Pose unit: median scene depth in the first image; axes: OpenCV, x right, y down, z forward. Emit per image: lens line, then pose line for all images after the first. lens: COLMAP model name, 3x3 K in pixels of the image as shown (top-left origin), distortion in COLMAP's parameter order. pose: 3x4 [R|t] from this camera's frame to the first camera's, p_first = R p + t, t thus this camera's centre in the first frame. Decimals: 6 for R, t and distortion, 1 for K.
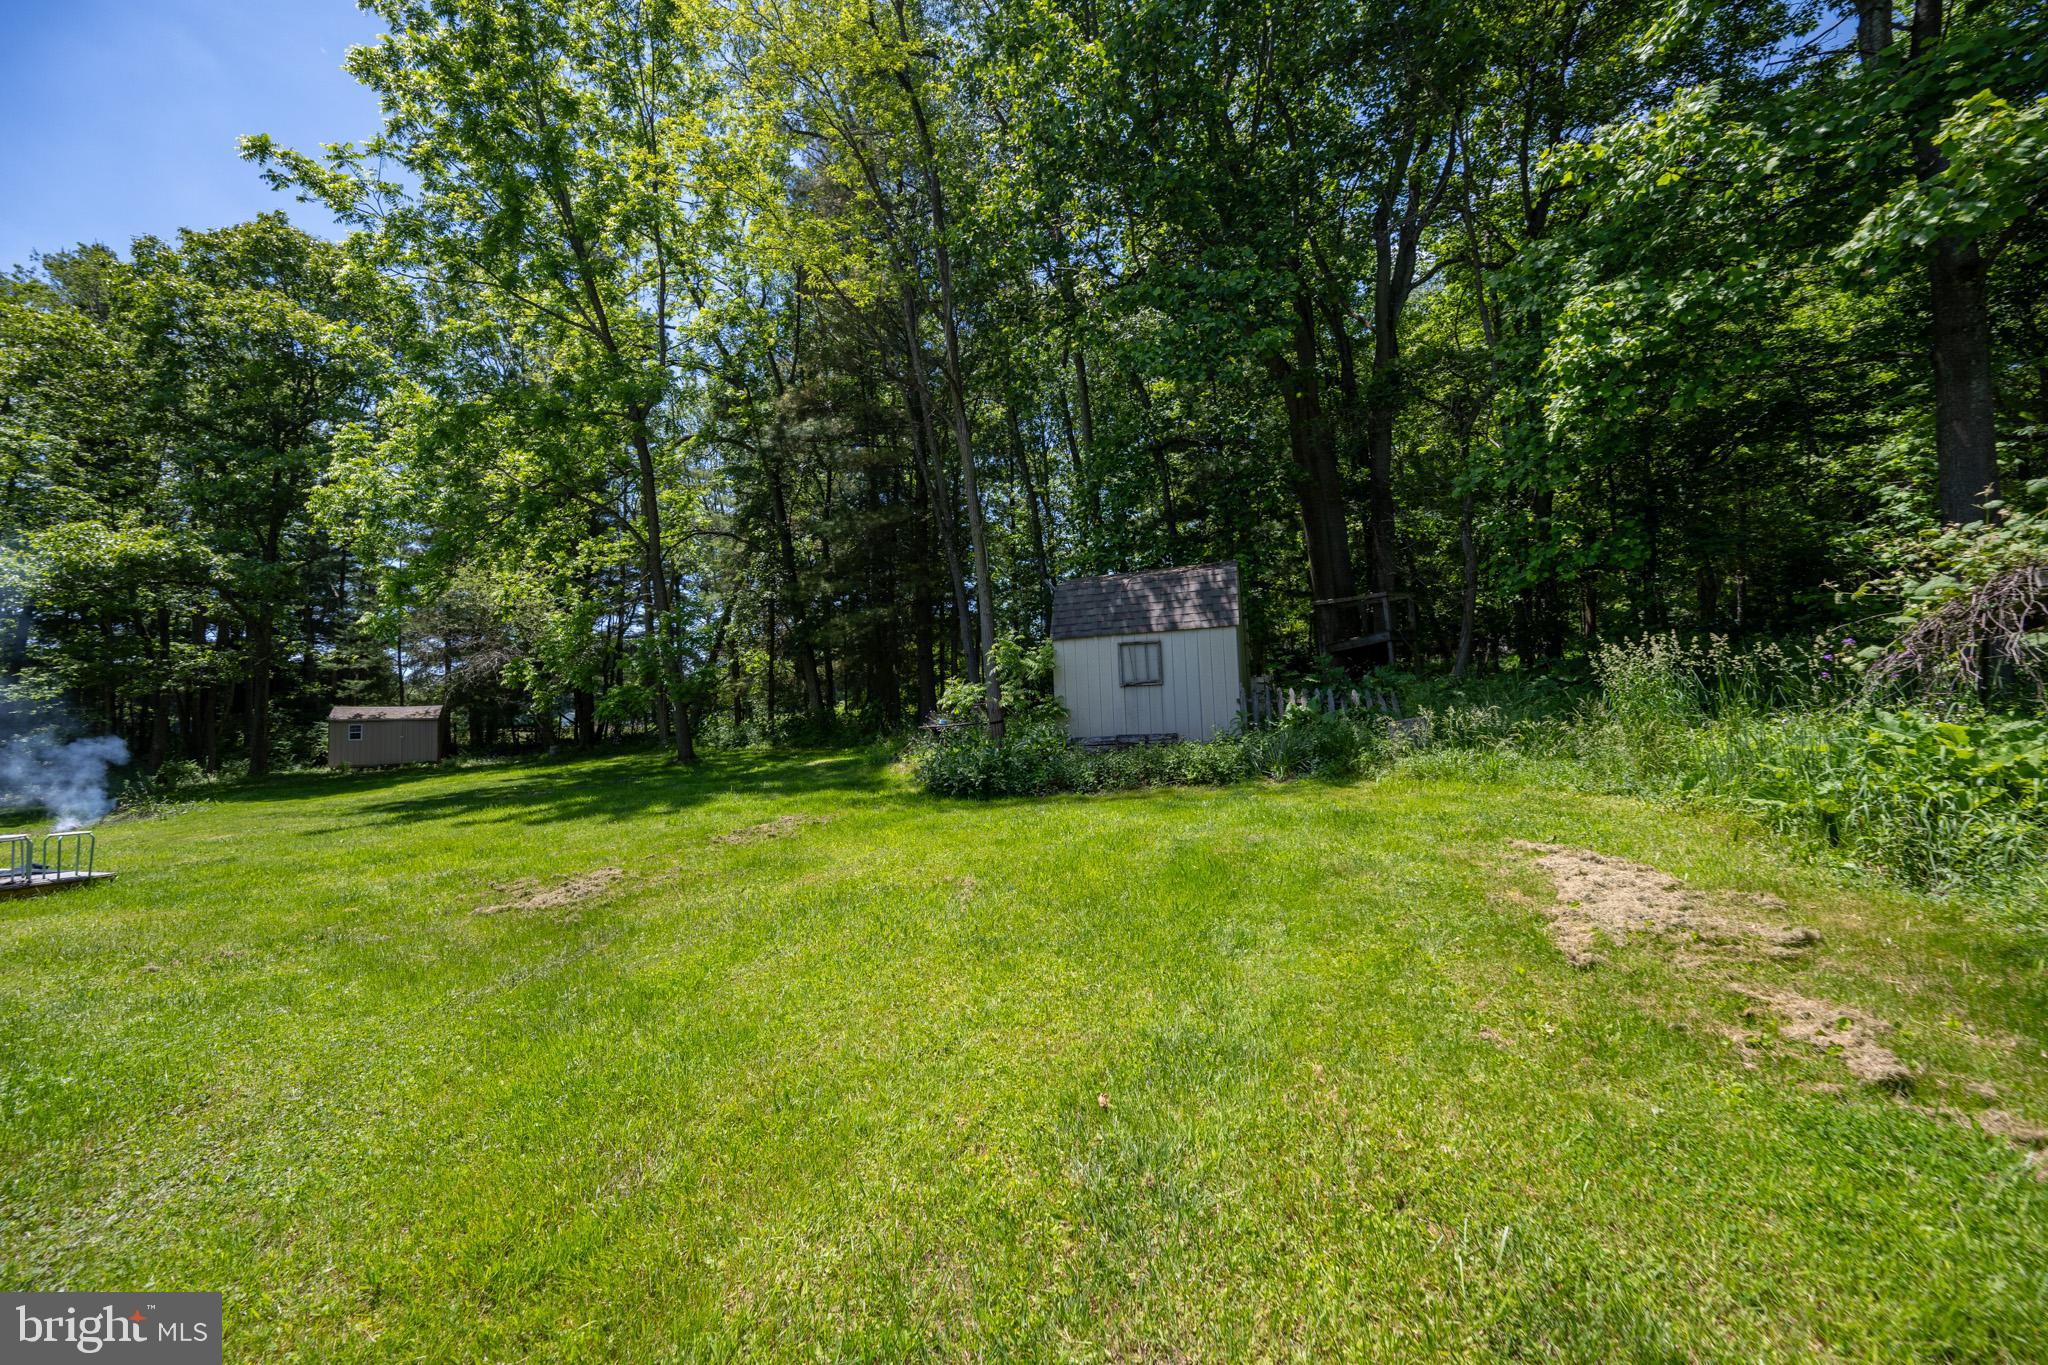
lens RADIAL K [[866.6, 0, 1021.1], [0, 866.6, 667.3], [0, 0, 1]] dist [-0.001194, 0.000021]
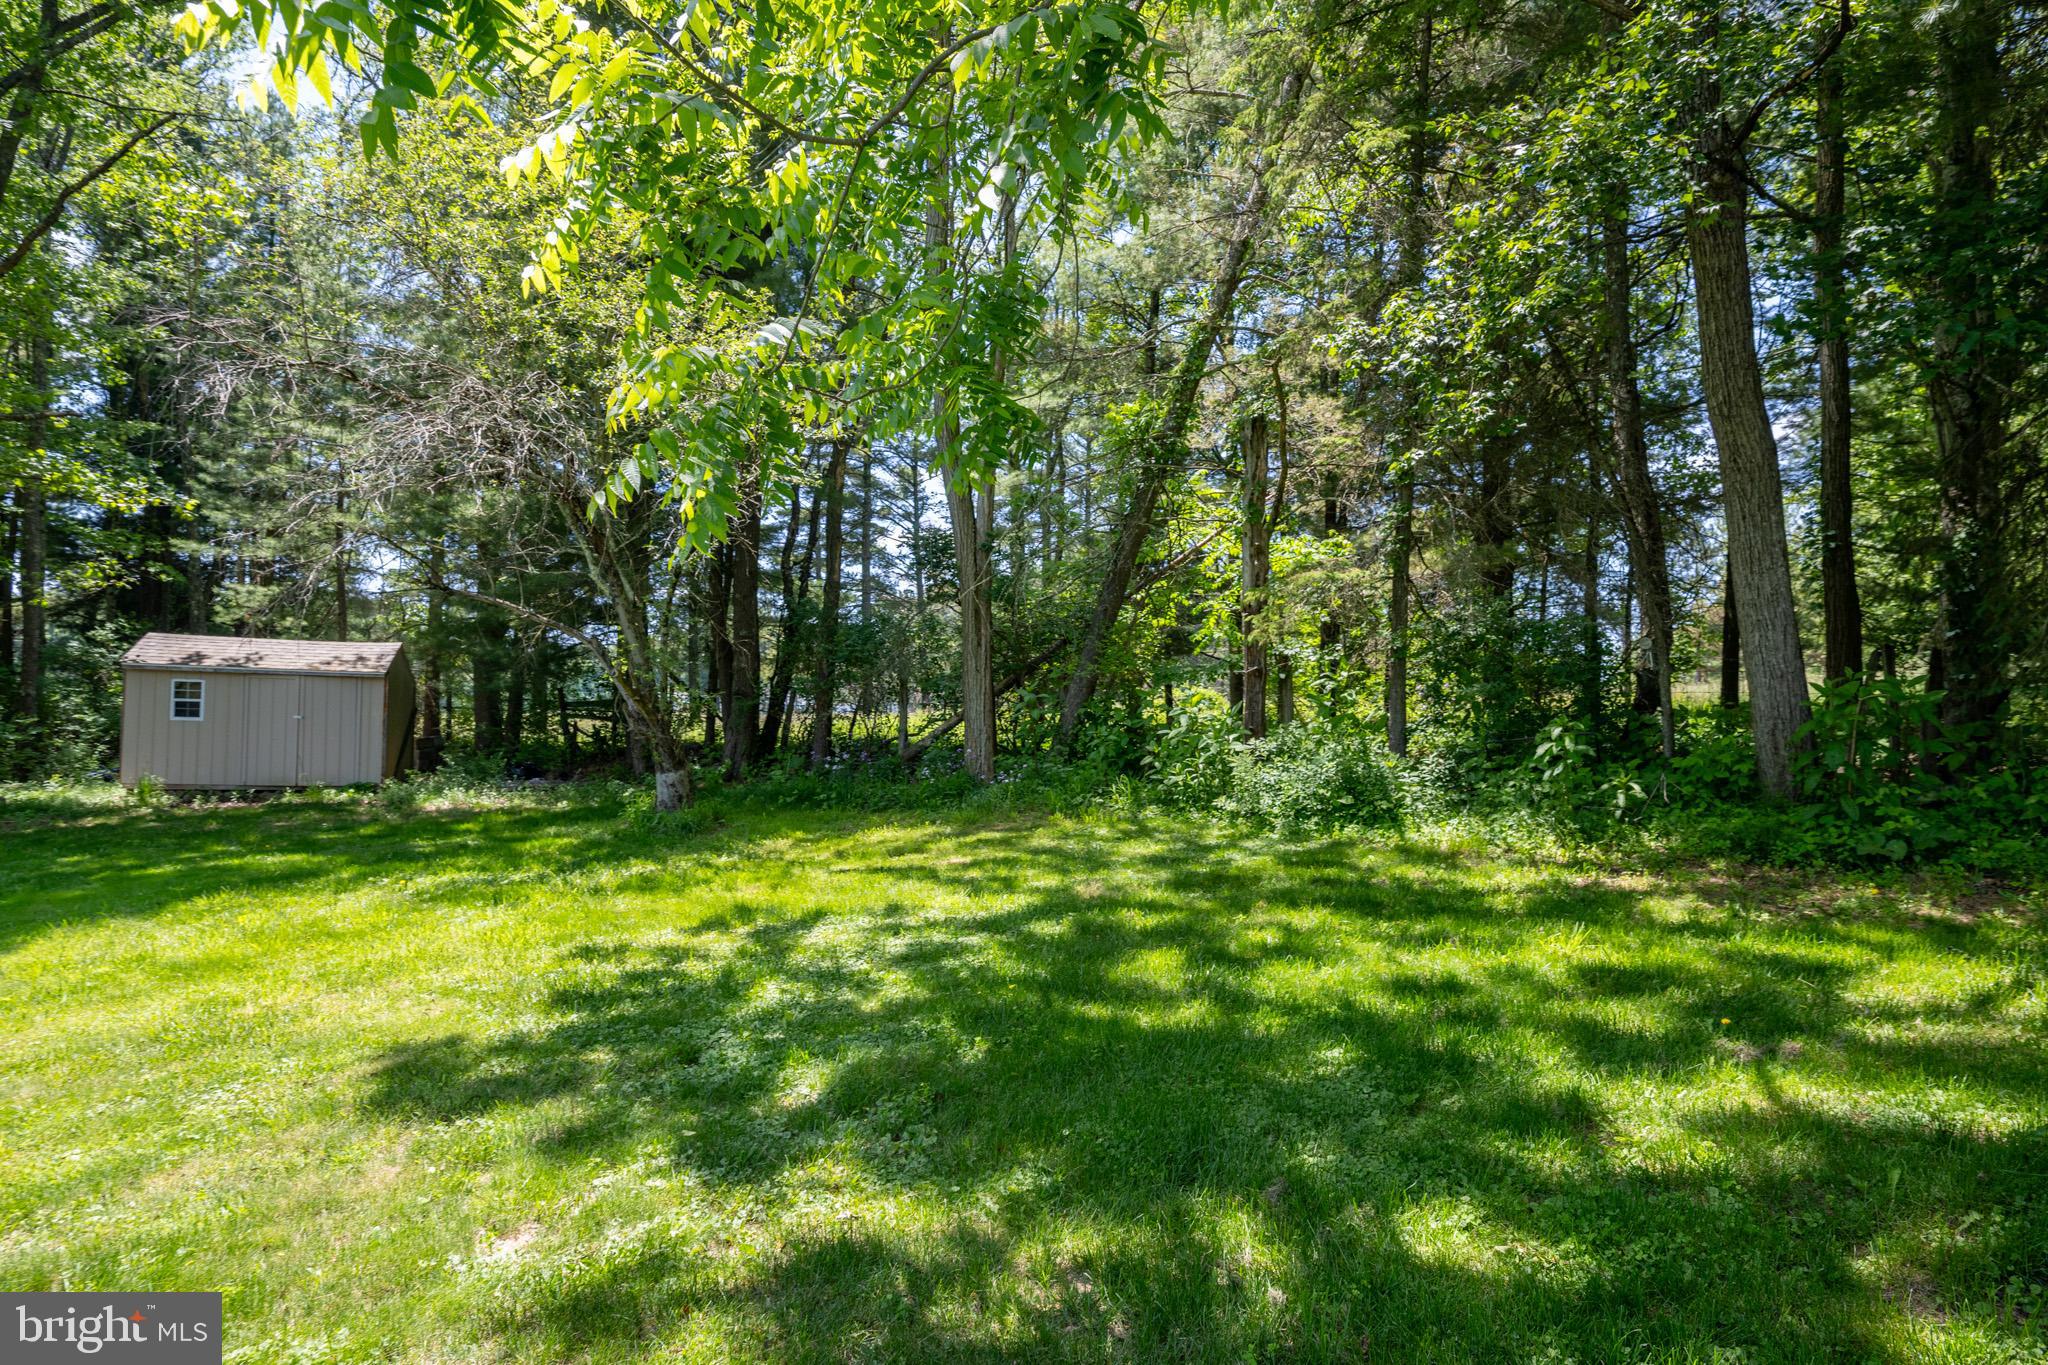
lens RADIAL K [[1155.6, 0, 1011.7], [0, 1155.6, 684.3], [0, 0, 1]] dist [-0.008640, -0.003564]
pose [[0.982602, 0.043627, -0.180525, -0.311944], [-0.038987, 0.998814, 0.029174, 0.038266], [0.181584, -0.021629, 0.983138, 0.559630]]
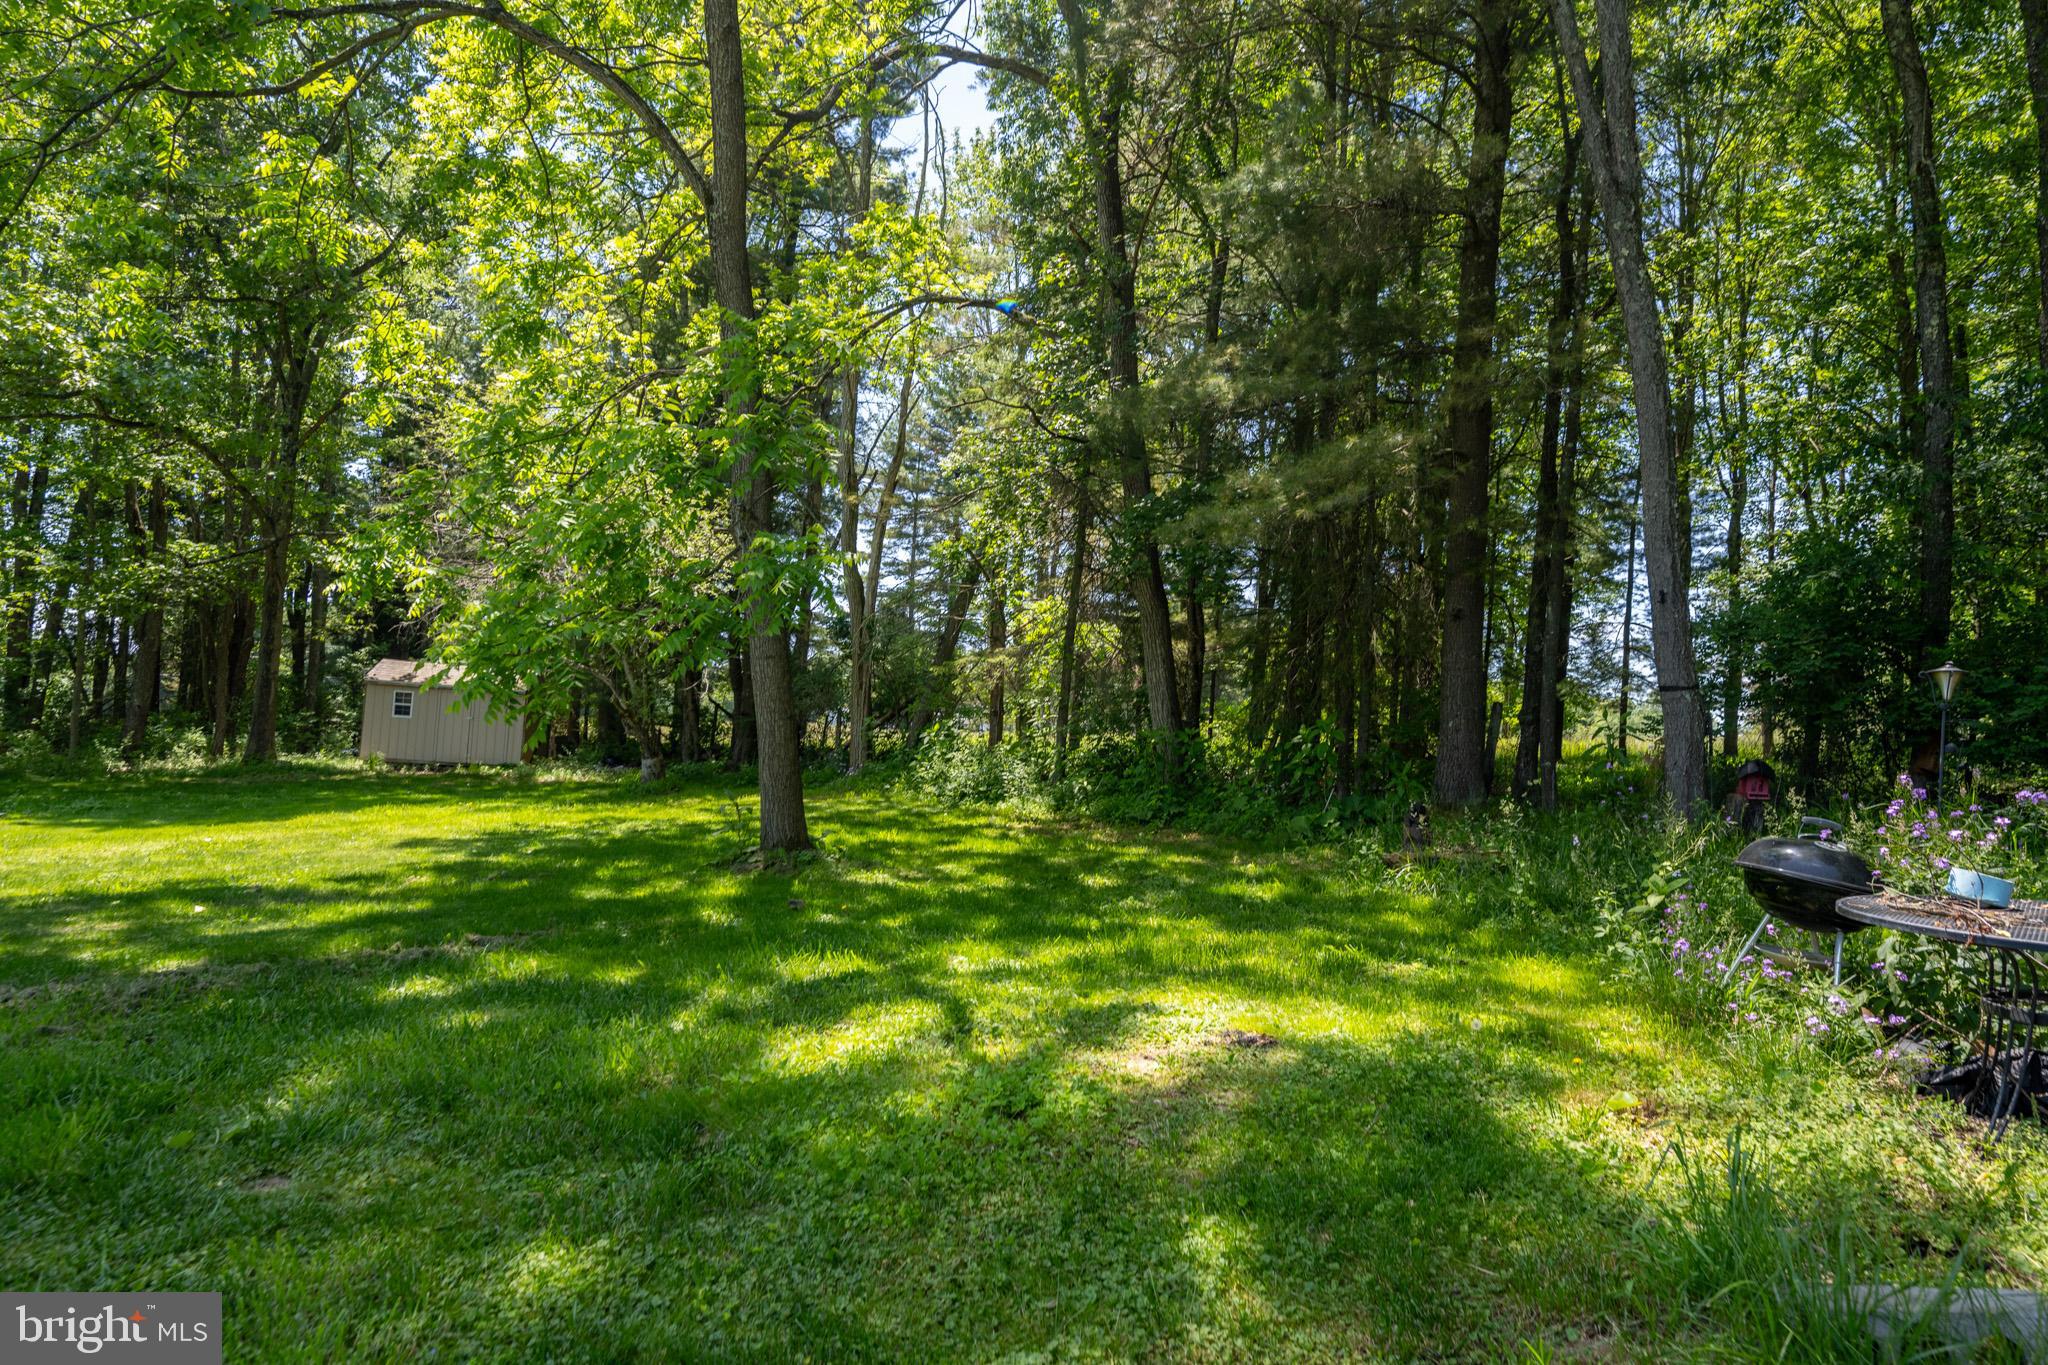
lens RADIAL K [[1155.6, 0, 1038.2], [0, 1155.6, 680.4], [0, 0, 1]] dist [-0.008640, -0.003564]
pose [[0.943351, 0.068468, -0.324655, -0.097583], [-0.066775, 0.997634, 0.016369, 0.016068], [0.325008, 0.006238, 0.945691, 0.390264]]
